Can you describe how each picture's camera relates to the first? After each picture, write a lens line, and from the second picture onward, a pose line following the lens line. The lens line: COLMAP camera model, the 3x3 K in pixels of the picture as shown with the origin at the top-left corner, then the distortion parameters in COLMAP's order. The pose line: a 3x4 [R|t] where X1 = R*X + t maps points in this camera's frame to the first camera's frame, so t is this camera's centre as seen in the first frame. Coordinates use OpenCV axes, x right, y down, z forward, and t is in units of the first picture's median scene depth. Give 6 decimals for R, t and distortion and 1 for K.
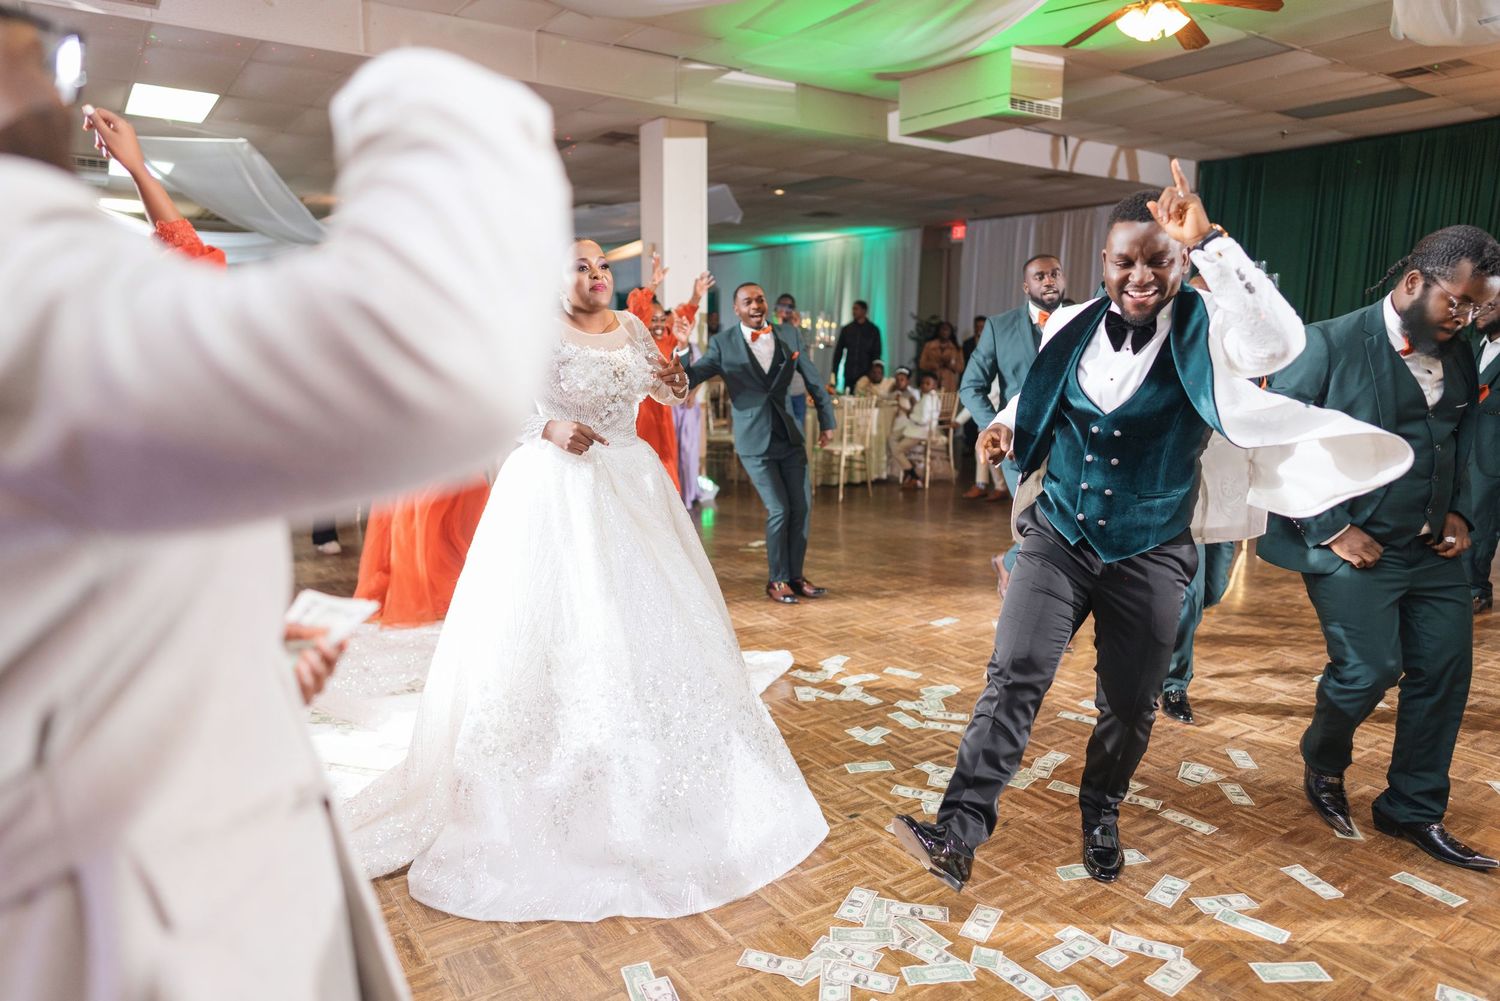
lens RADIAL K [[1004.7, 0, 743.5], [0, 1004.7, 500.8], [0, 0, 1]] dist [0.003961, 0.004464]
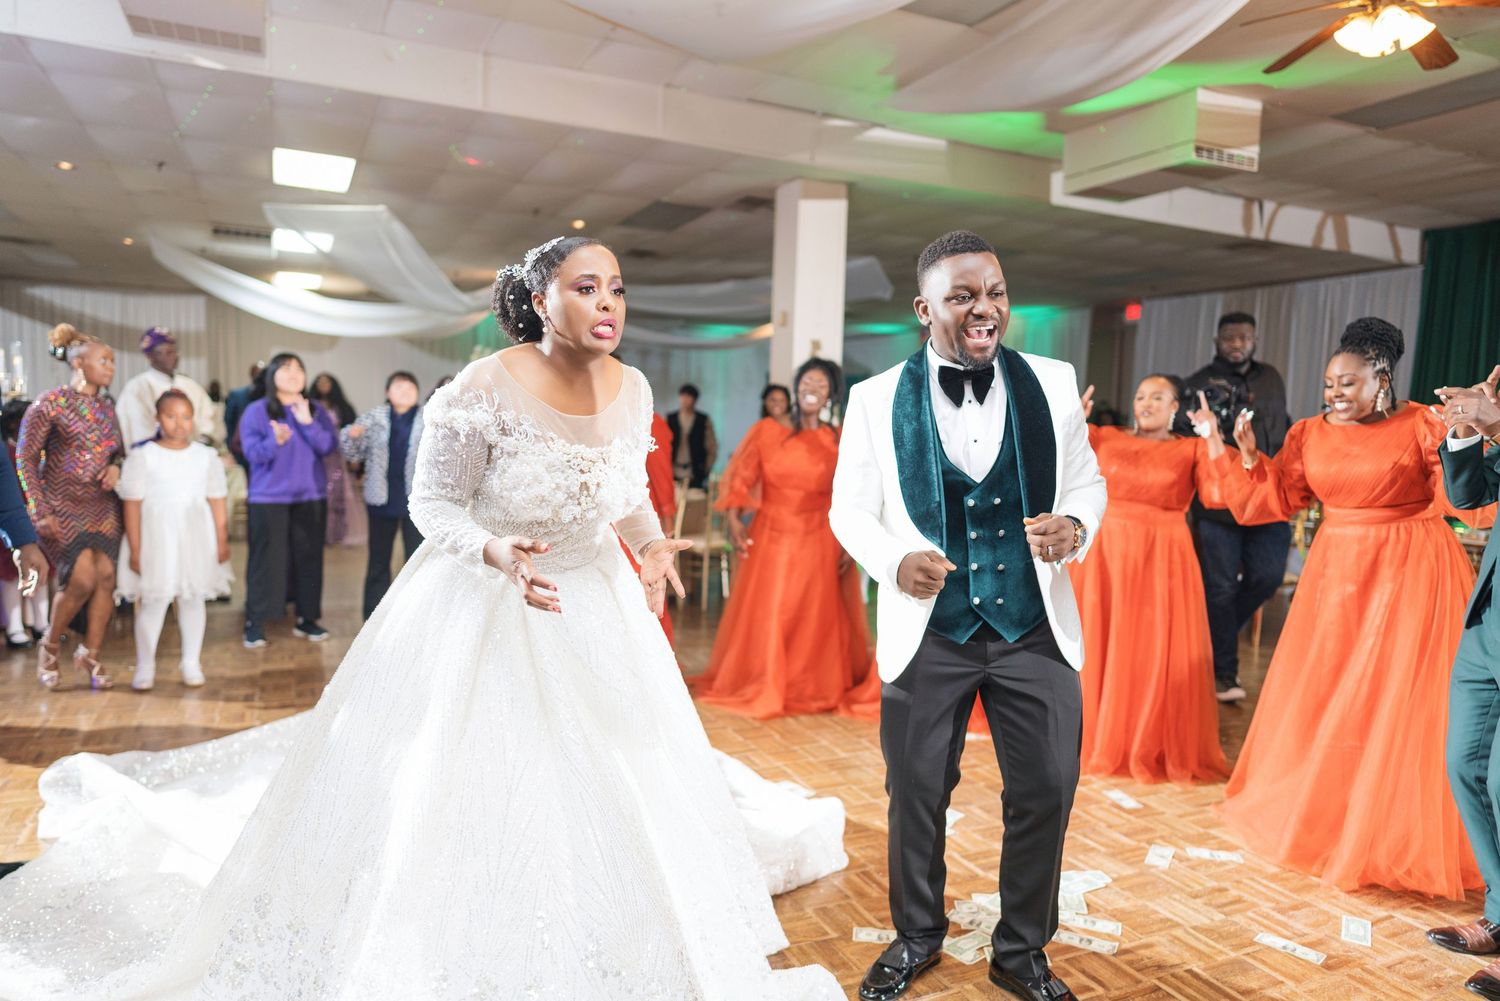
lens RADIAL K [[1004.7, 0, 747.4], [0, 1004.7, 500.1], [0, 0, 1]] dist [0.003961, 0.004464]
pose [[0.987084, 0.037917, -0.155650, 0.030157], [-0.051345, 0.995211, -0.083181, -0.005720], [0.151750, 0.090098, 0.984304, 0.111783]]
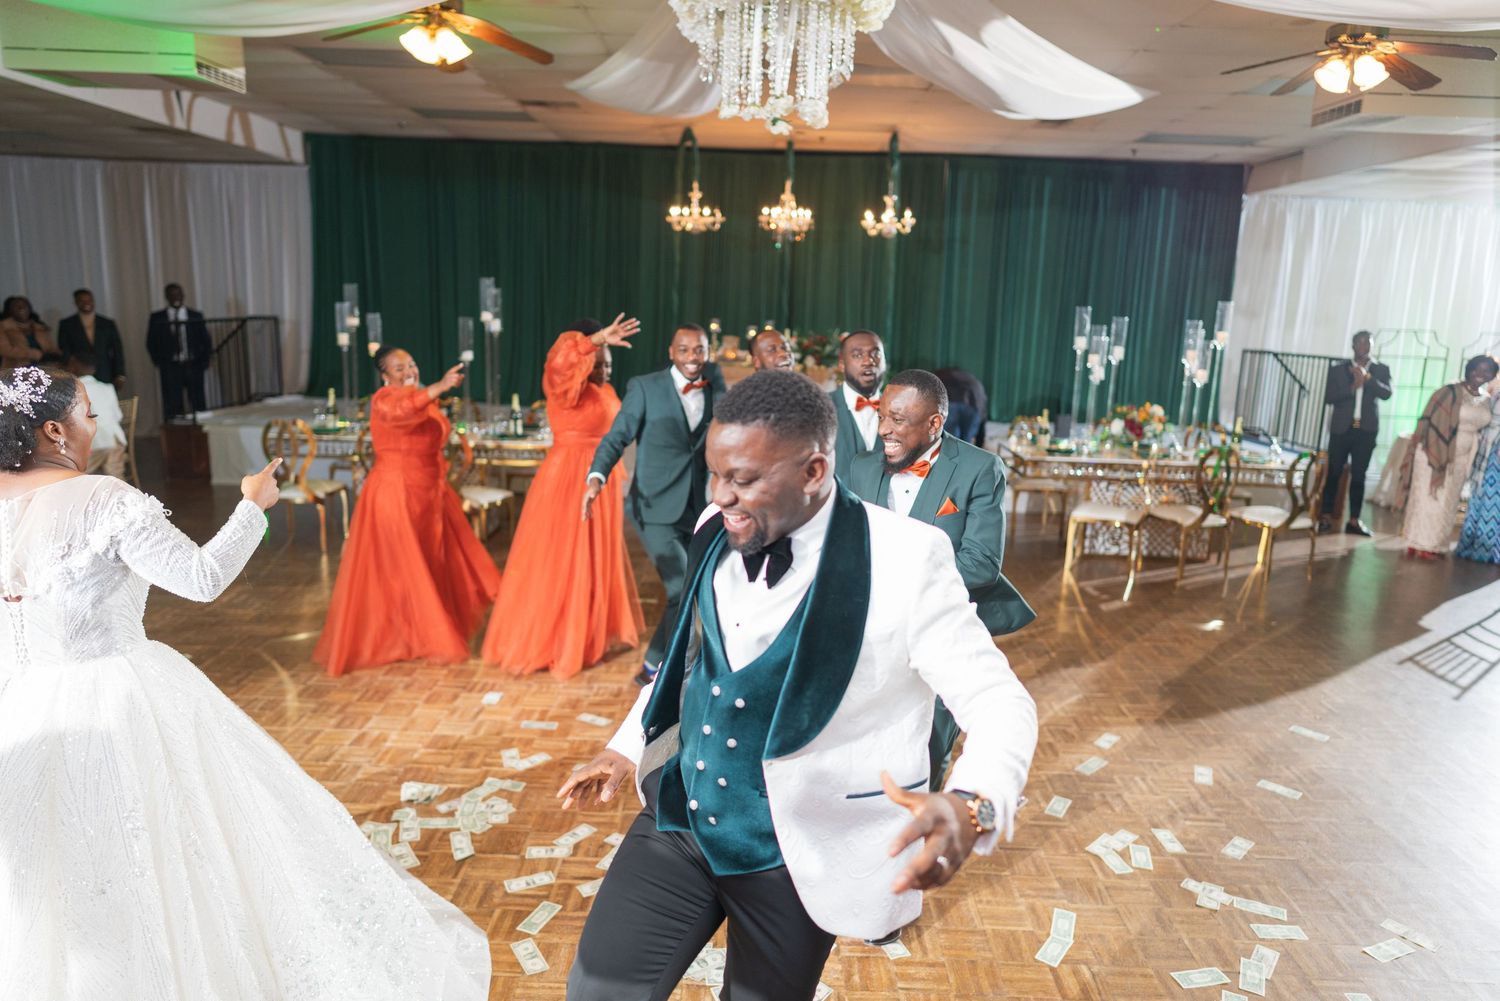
lens RADIAL K [[1004.7, 0, 747.1], [0, 1004.7, 493.3], [0, 0, 1]] dist [0.003961, 0.004464]
pose [[0.580375, -0.148722, 0.800654, -0.177917], [0.098111, 0.988790, 0.112551, -0.090766], [-0.808418, 0.013231, 0.588460, 0.138449]]
